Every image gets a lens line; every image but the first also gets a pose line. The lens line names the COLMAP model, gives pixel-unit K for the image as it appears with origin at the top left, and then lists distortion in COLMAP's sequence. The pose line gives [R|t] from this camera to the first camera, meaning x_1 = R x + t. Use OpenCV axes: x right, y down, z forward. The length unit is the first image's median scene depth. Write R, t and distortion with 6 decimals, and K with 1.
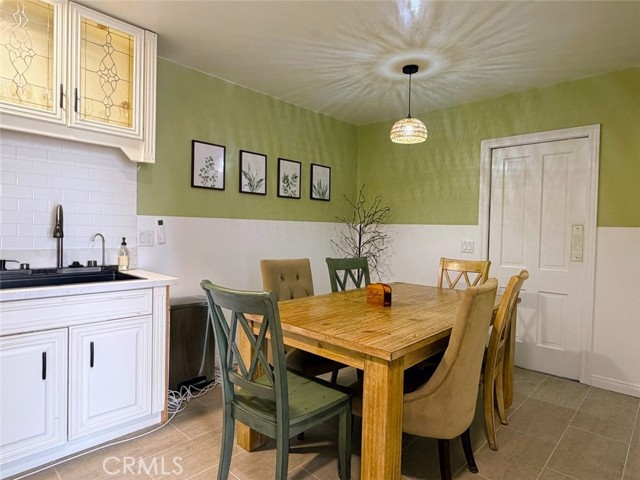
lens RADIAL K [[373.7, 0, 321.8], [0, 373.7, 238.8], [0, 0, 1]] dist [0.003805, 0.000300]
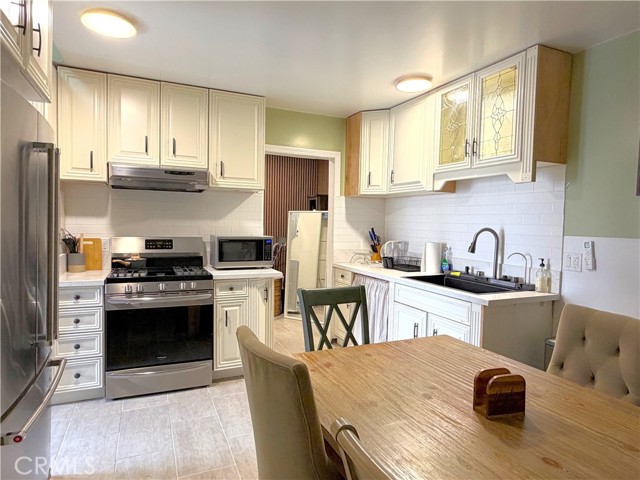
lens RADIAL K [[397.4, 0, 321.6], [0, 397.4, 240.2], [0, 0, 1]] dist [0.003794, -0.000930]
pose [[-0.390402, 0.008978, -0.920601, 0.717272], [-0.055376, 0.997913, 0.033215, -0.059010], [0.918977, 0.063946, -0.389090, 0.947087]]
